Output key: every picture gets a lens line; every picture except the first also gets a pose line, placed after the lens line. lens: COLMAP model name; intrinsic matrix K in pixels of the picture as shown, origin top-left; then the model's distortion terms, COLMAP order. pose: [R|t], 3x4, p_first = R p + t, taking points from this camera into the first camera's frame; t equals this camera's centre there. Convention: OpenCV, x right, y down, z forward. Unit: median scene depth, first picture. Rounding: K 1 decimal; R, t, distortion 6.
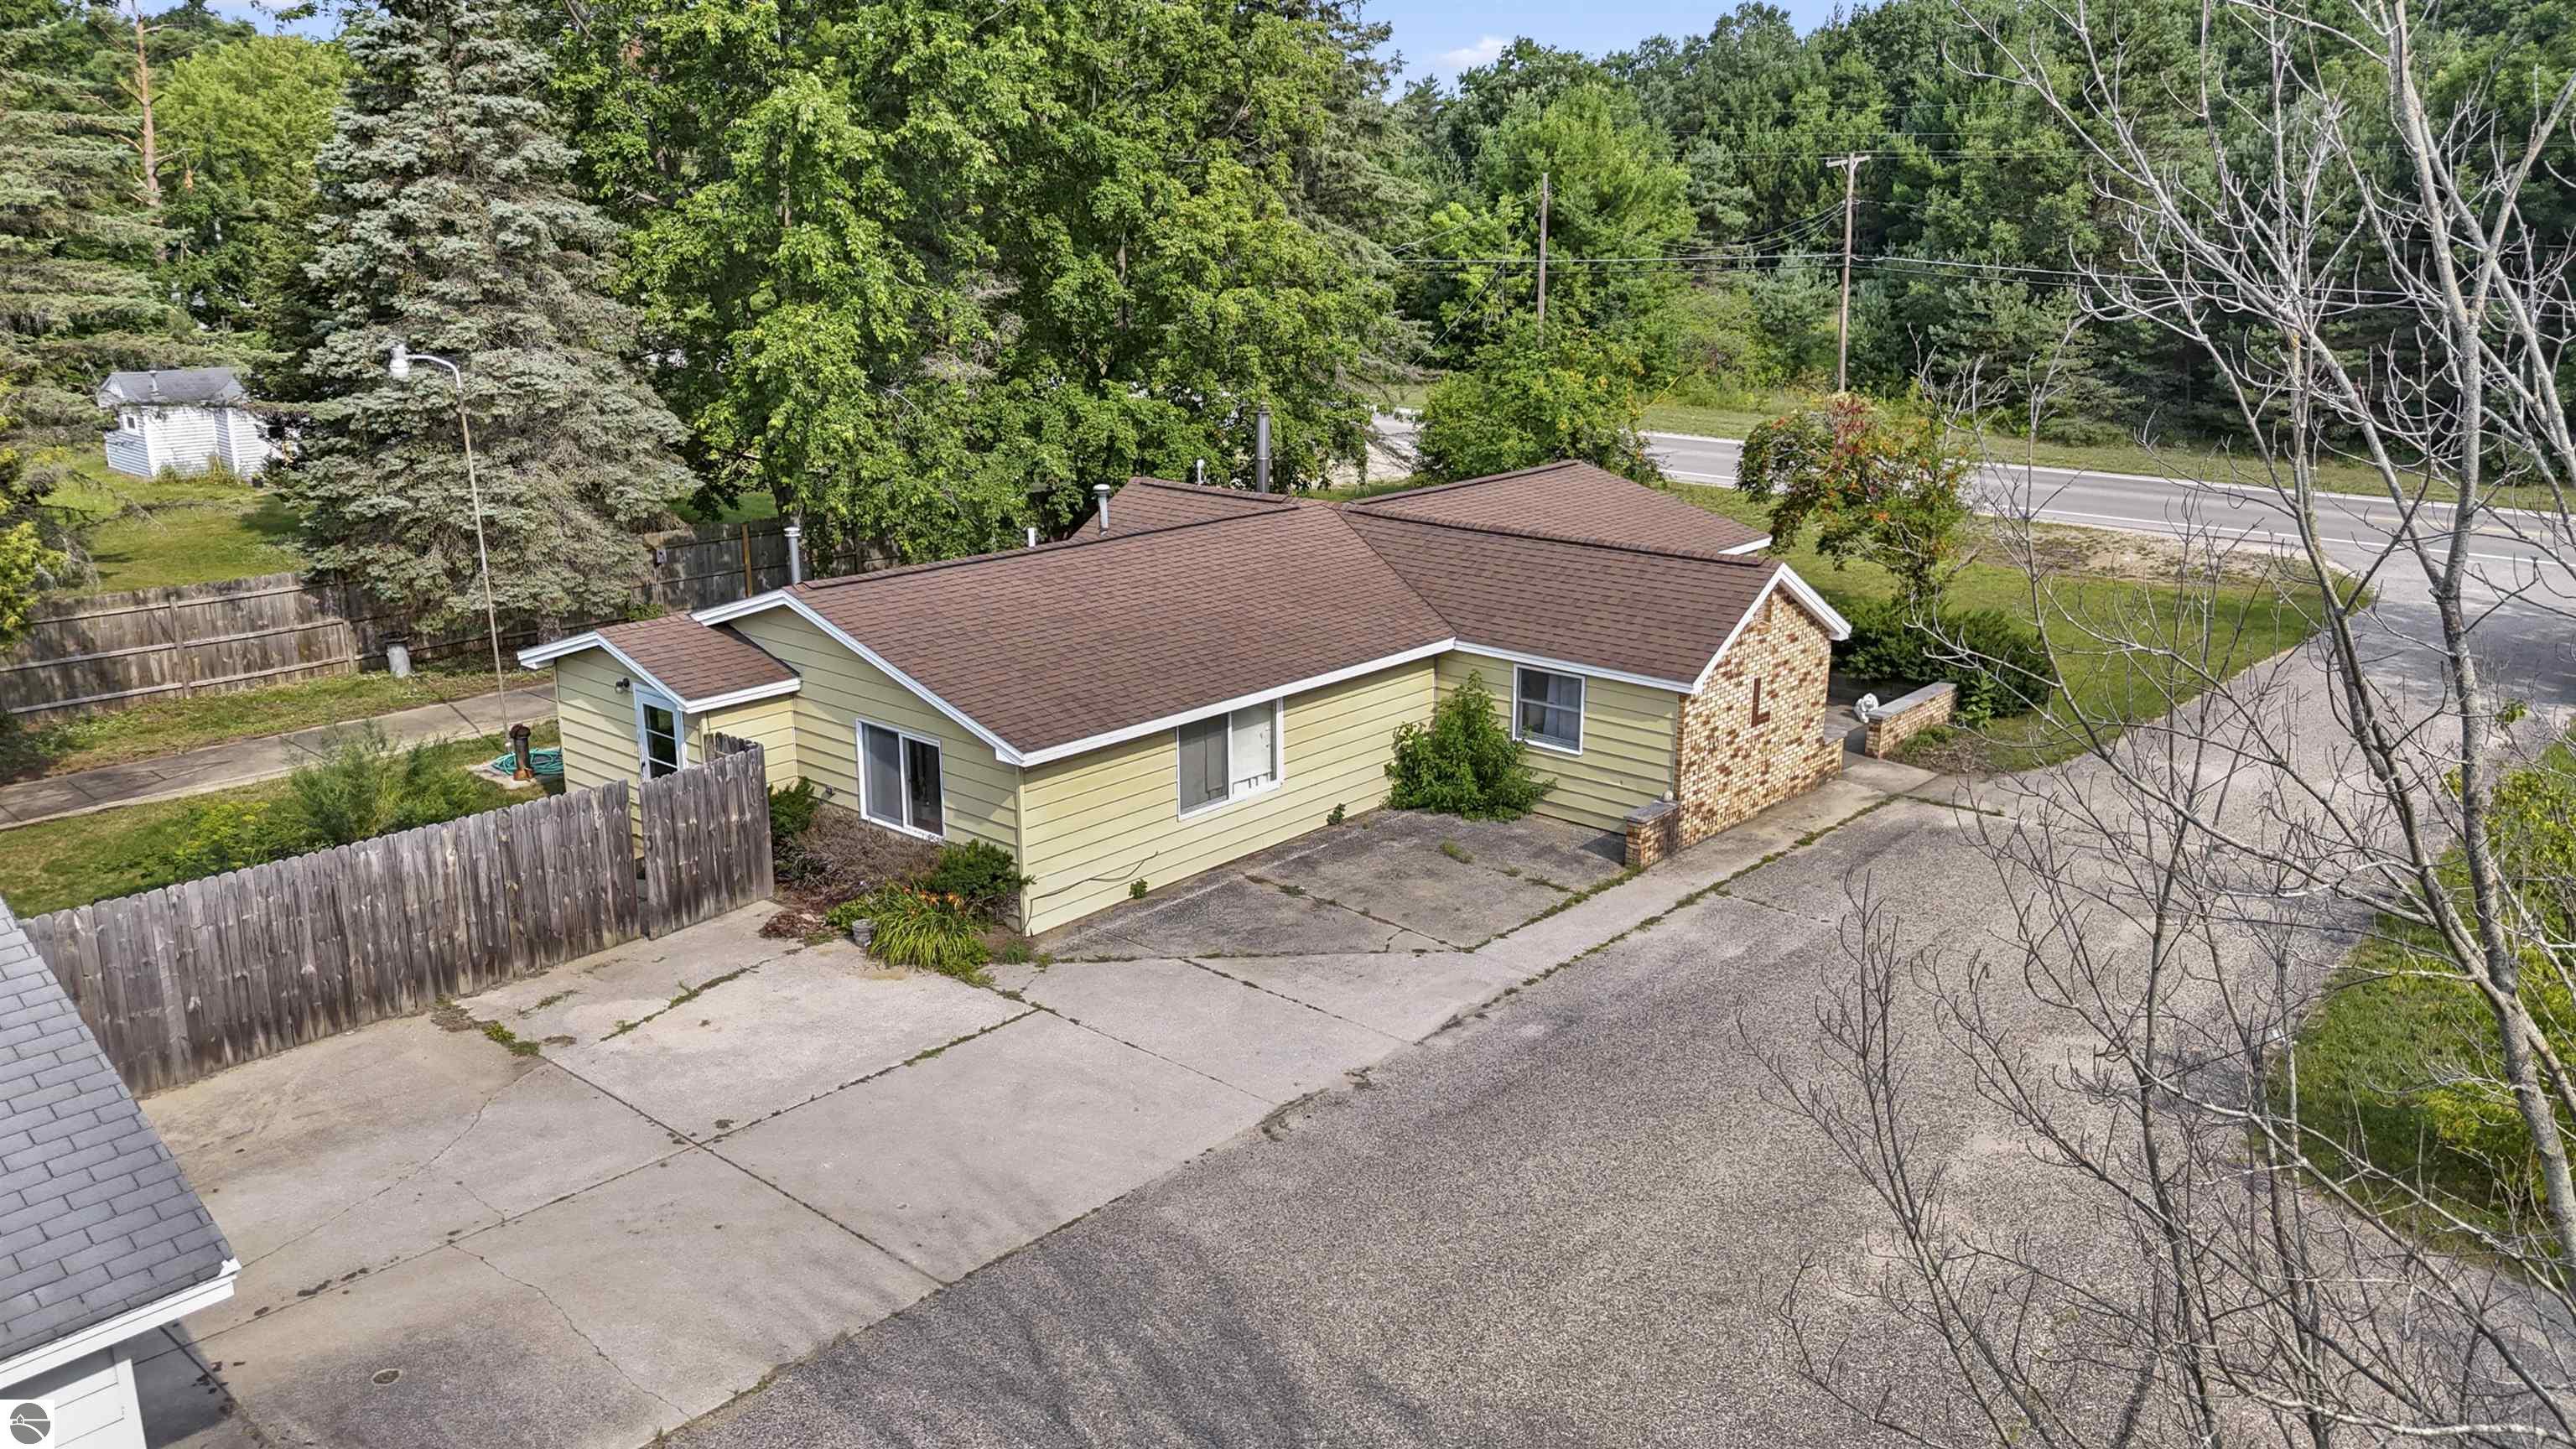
lens RADIAL K [[1902.4, 0, 1280.1], [0, 1902.4, 710.0], [0, 0, 1]] dist [0.080850, -0.071913]
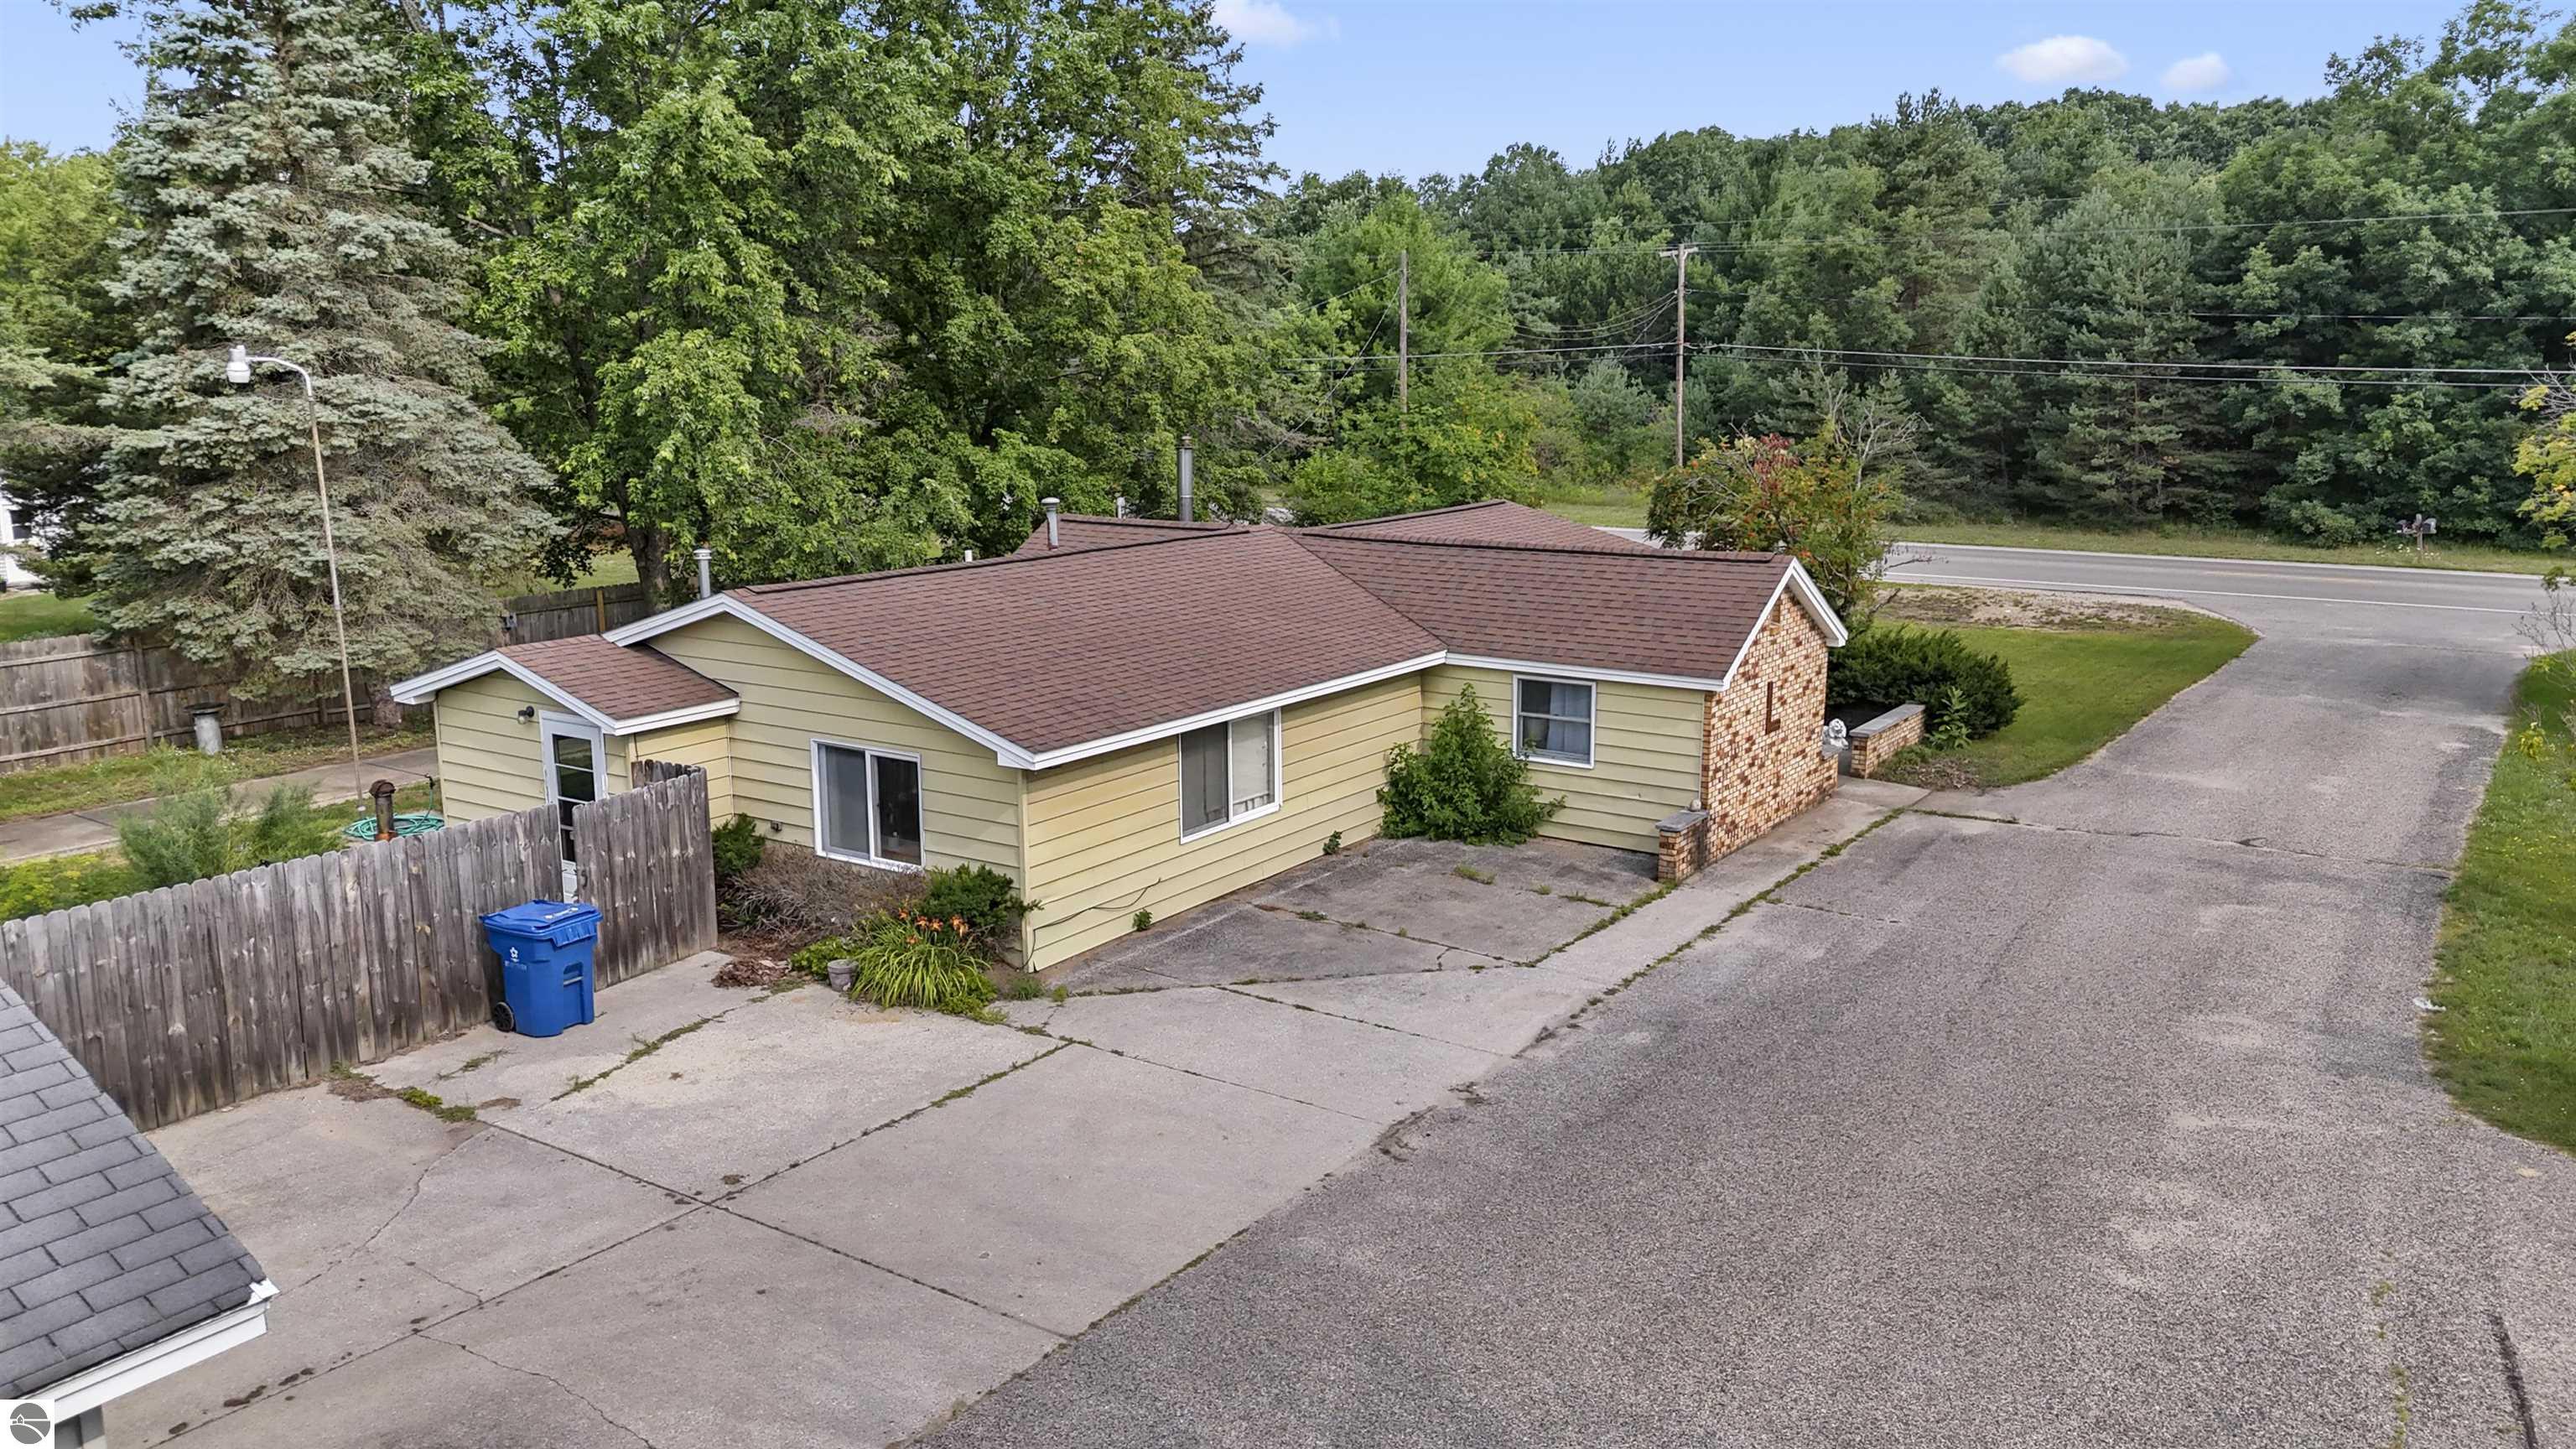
lens RADIAL K [[1902.4, 0, 1286.1], [0, 1902.4, 698.3], [0, 0, 1]] dist [0.080850, -0.071913]
pose [[0.992430, -0.026766, 0.119863, -0.094653], [0.036314, 0.996277, -0.078194, 0.053396], [-0.117324, 0.081955, 0.989706, 0.091259]]
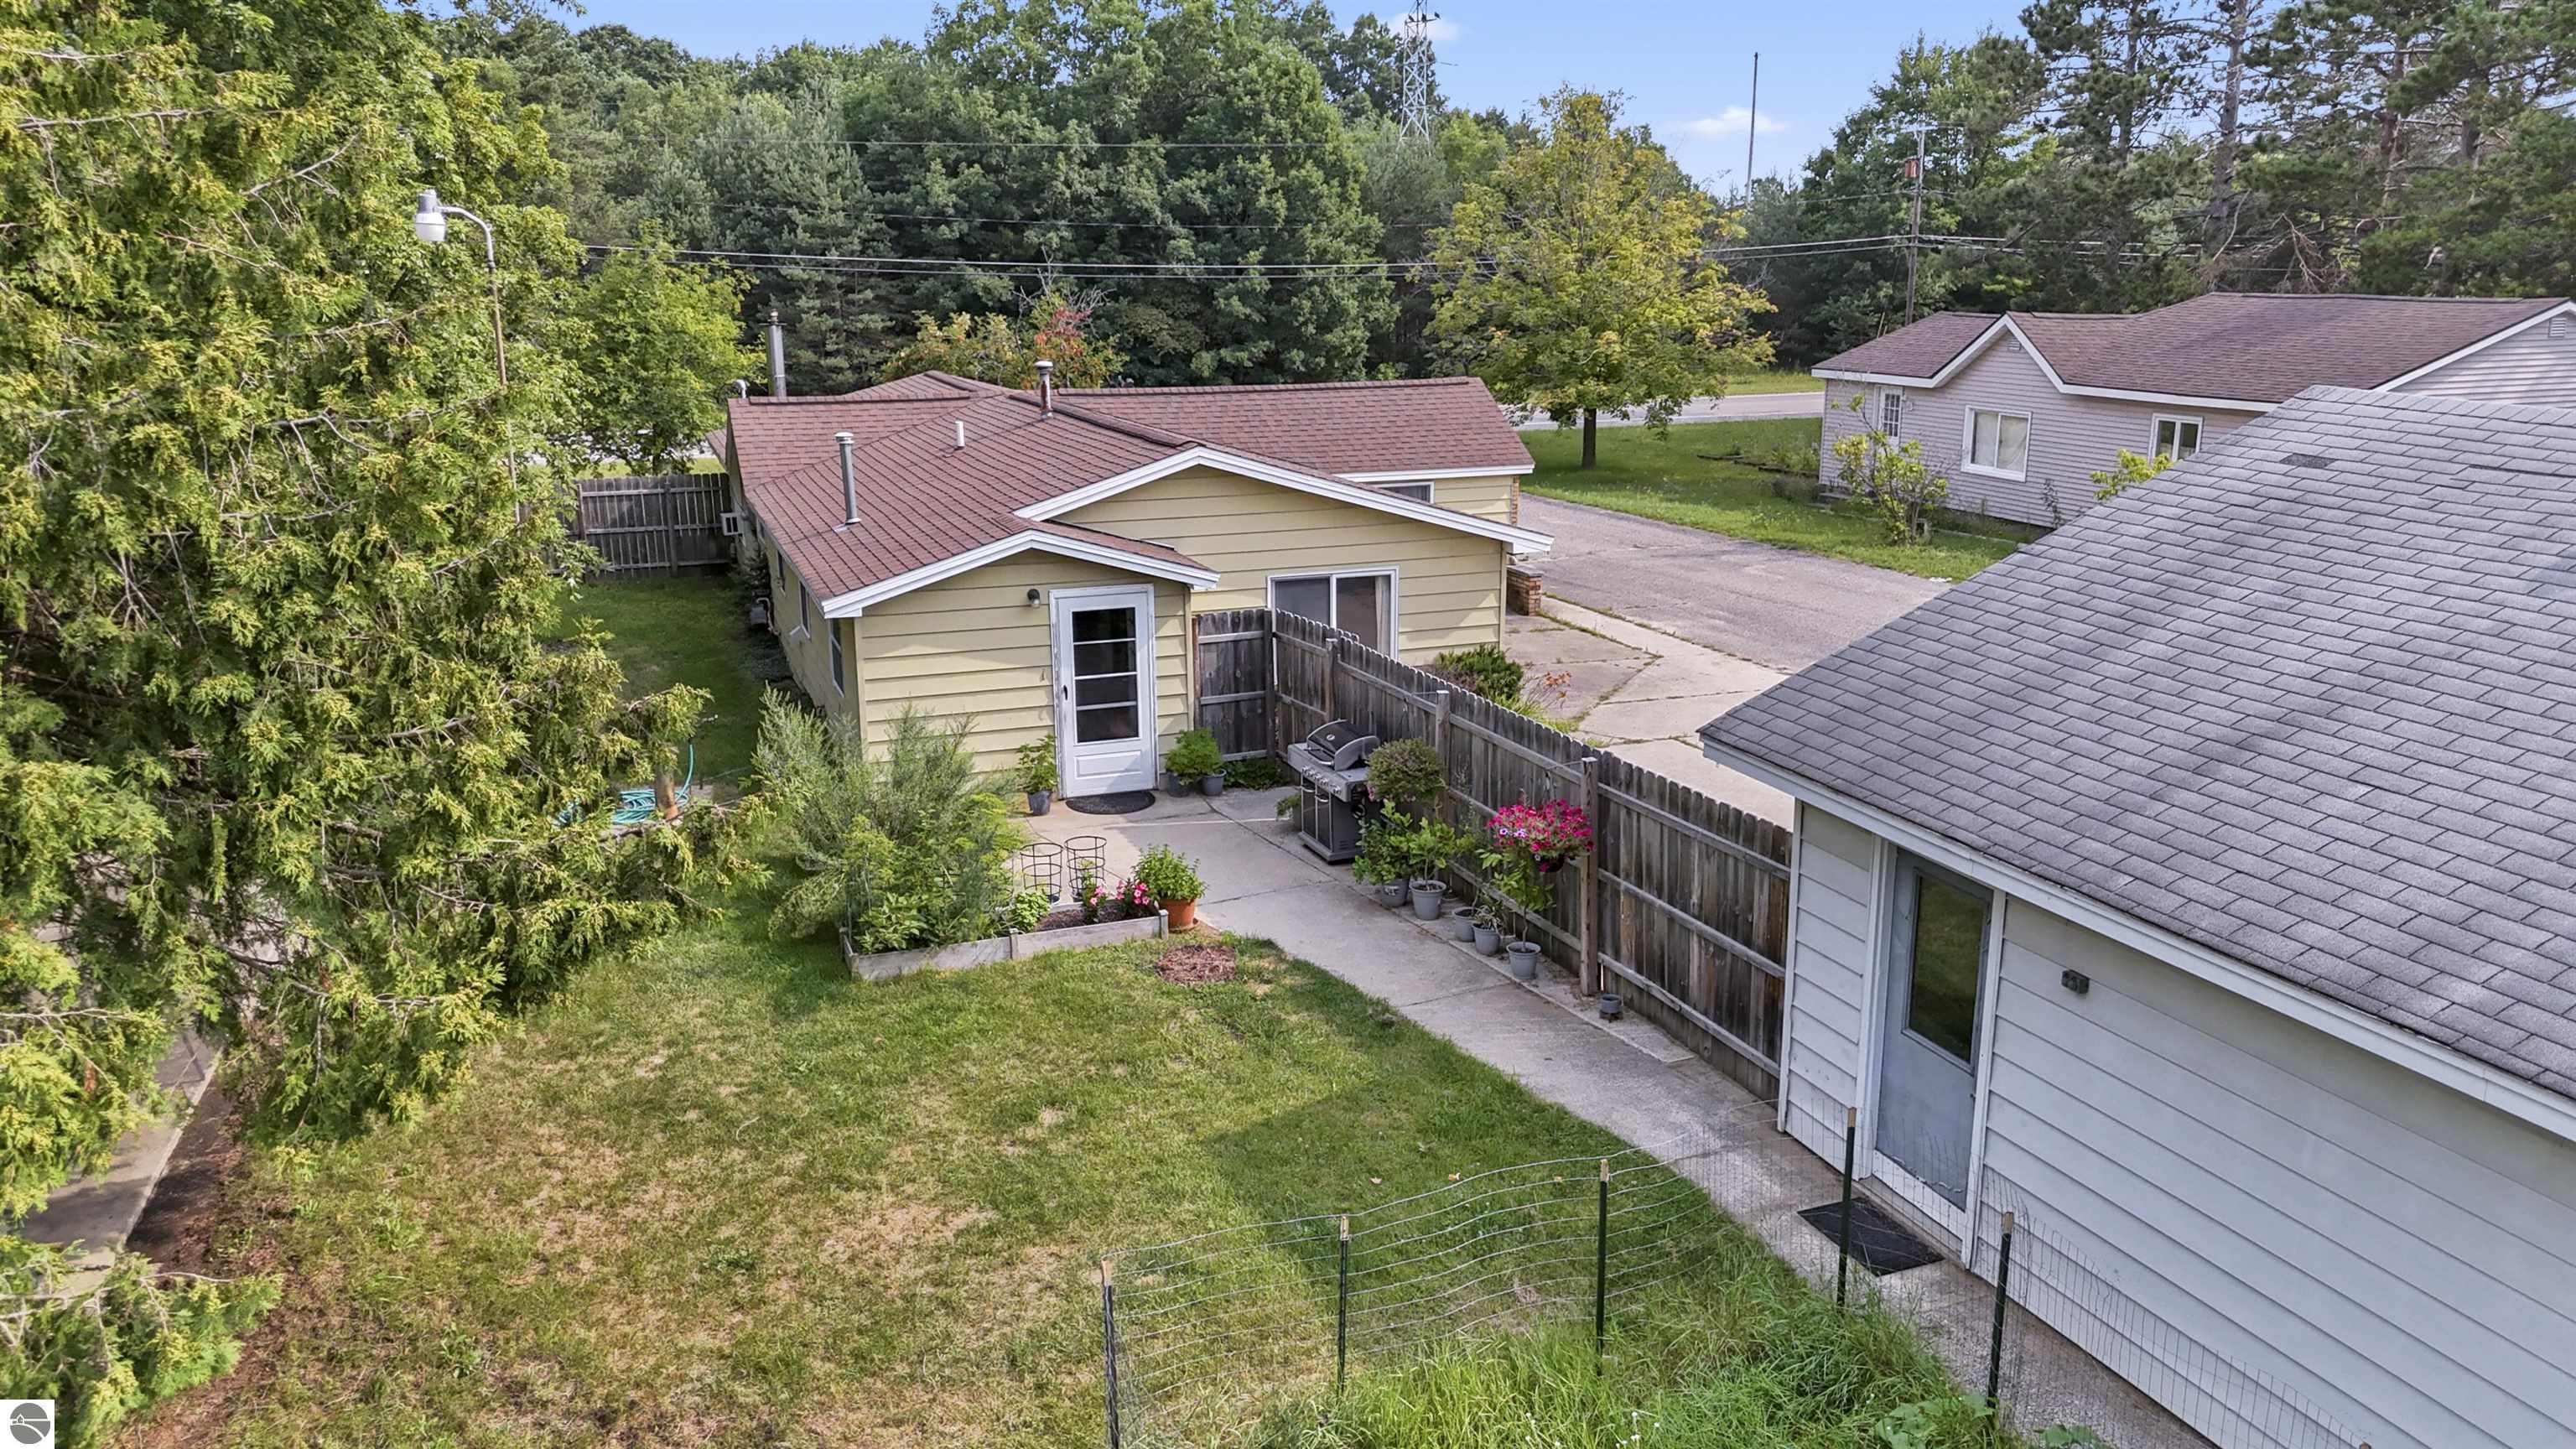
lens RADIAL K [[1902.4, 0, 1294.8], [0, 1902.4, 708.4], [0, 0, 1]] dist [0.080850, -0.071913]
pose [[0.477257, -0.207425, 0.853933, -0.873896], [0.234552, 0.966557, 0.103692, -0.022466], [-0.846883, 0.150803, 0.509948, 0.448678]]
